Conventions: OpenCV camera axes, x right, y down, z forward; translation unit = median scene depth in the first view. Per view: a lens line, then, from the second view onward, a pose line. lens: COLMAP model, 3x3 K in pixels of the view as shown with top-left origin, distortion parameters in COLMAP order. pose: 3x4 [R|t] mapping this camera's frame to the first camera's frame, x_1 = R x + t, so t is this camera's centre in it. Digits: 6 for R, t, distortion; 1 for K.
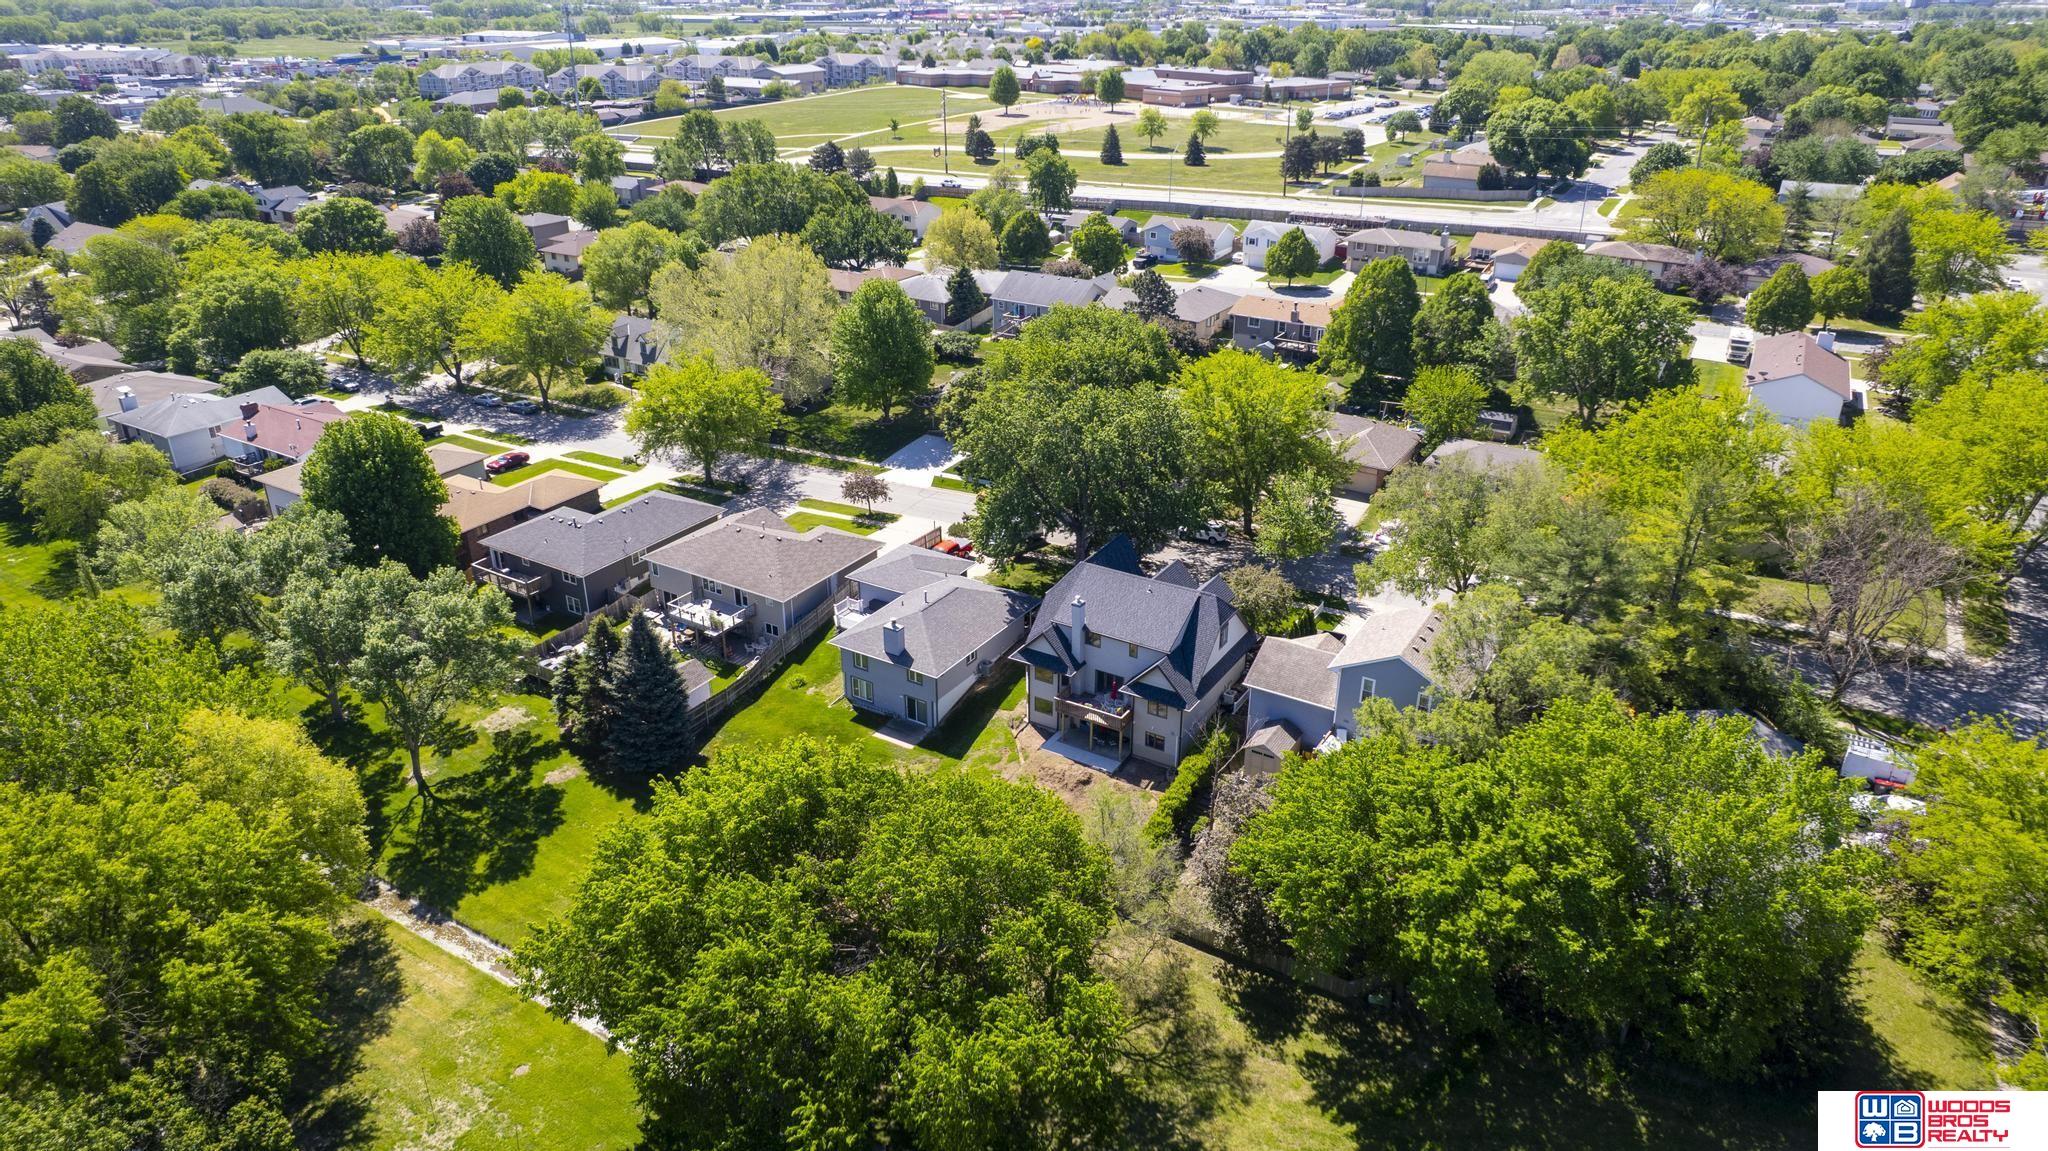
lens RADIAL K [[1285.0, 0, 987.4], [0, 1285.0, 614.8], [0, 0, 1]] dist [0.003347, 0.000446]
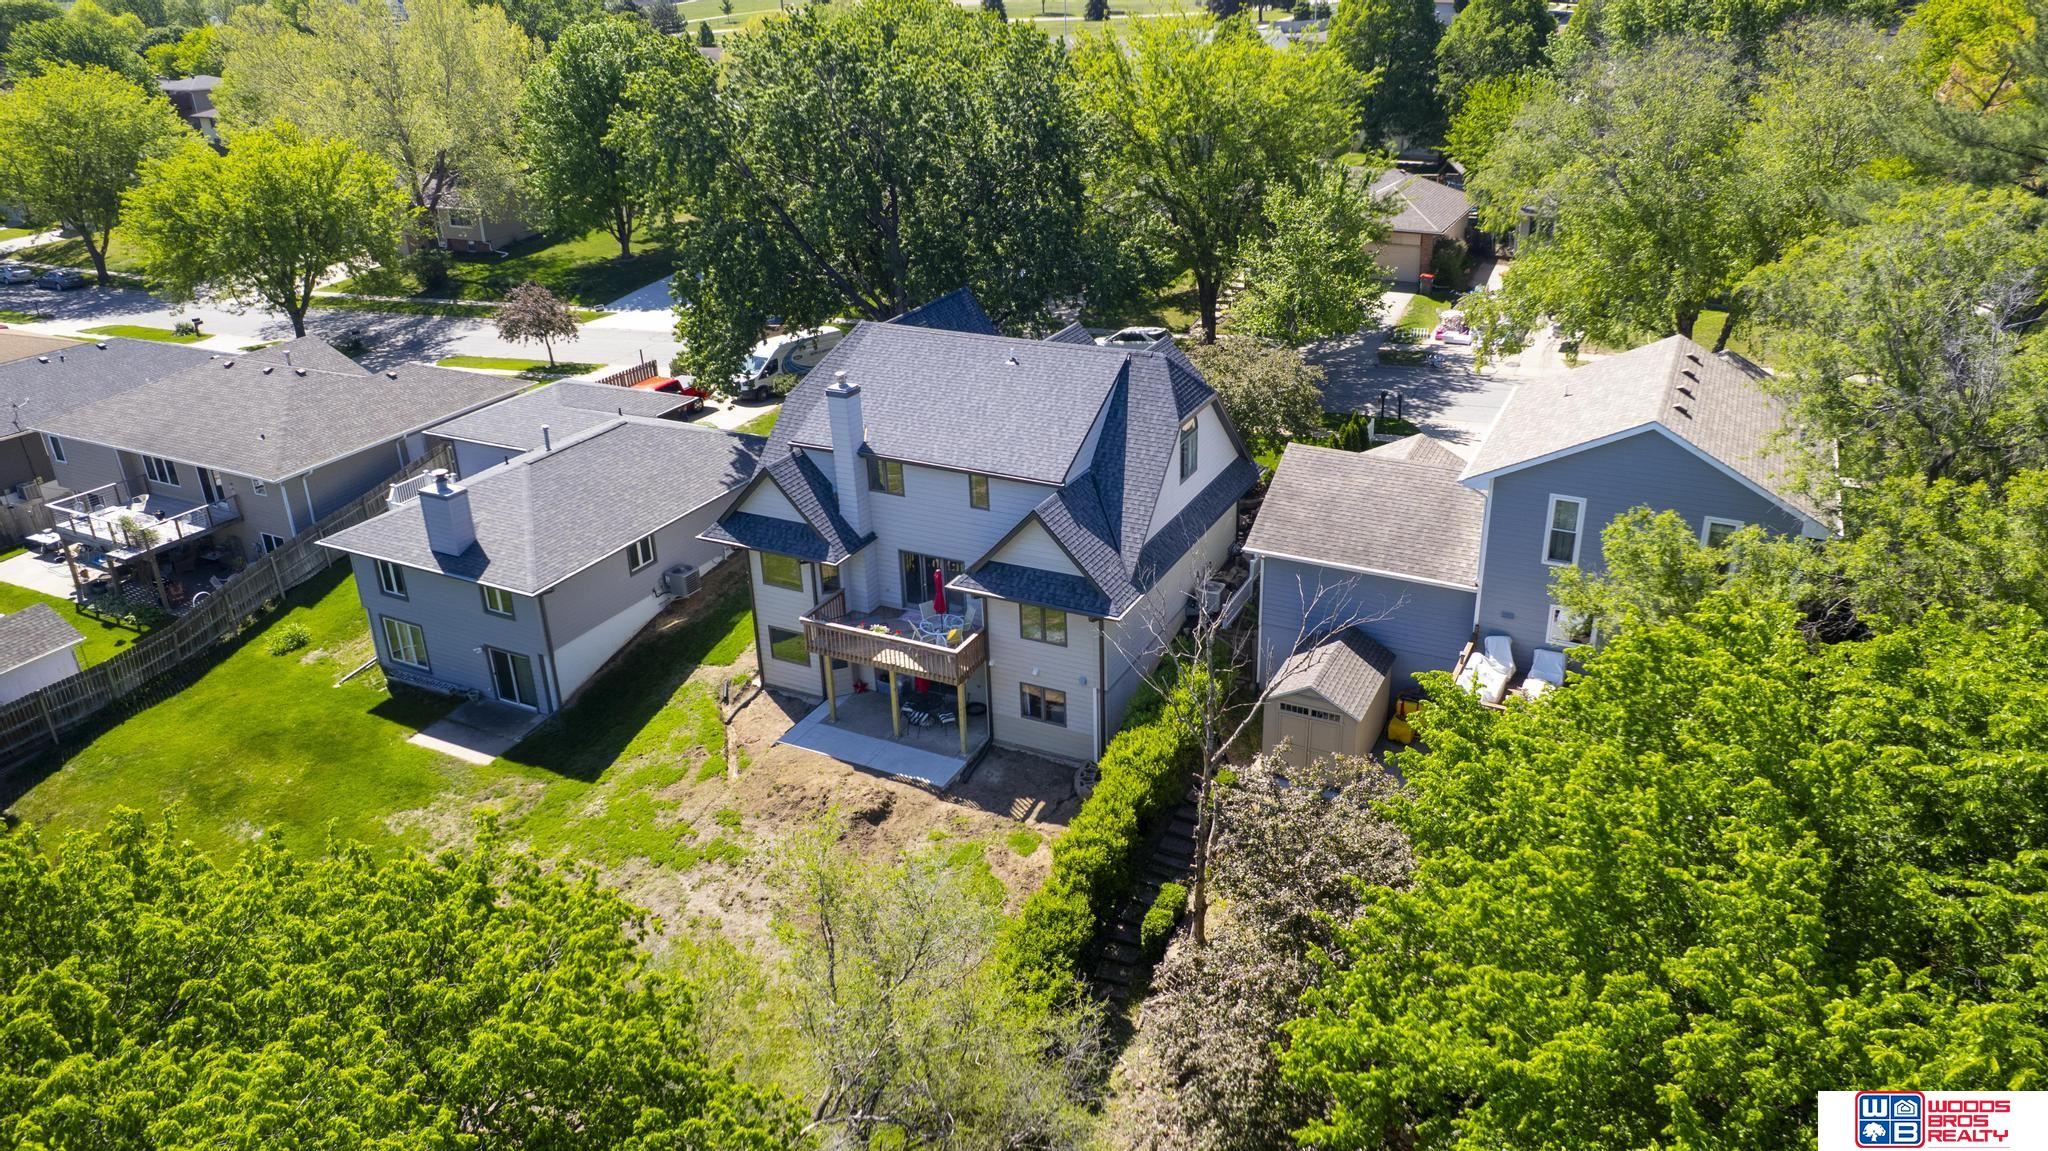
lens RADIAL K [[1348.7, 0, 1024.0], [0, 1348.7, 575.5], [0, 0, 1]] dist [-0.001368, 0.002413]
pose [[0.995185, -0.057249, 0.079552, 0.089703], [0.060716, 0.997277, -0.041861, 0.072936], [-0.076939, 0.046490, 0.995951, 0.550487]]
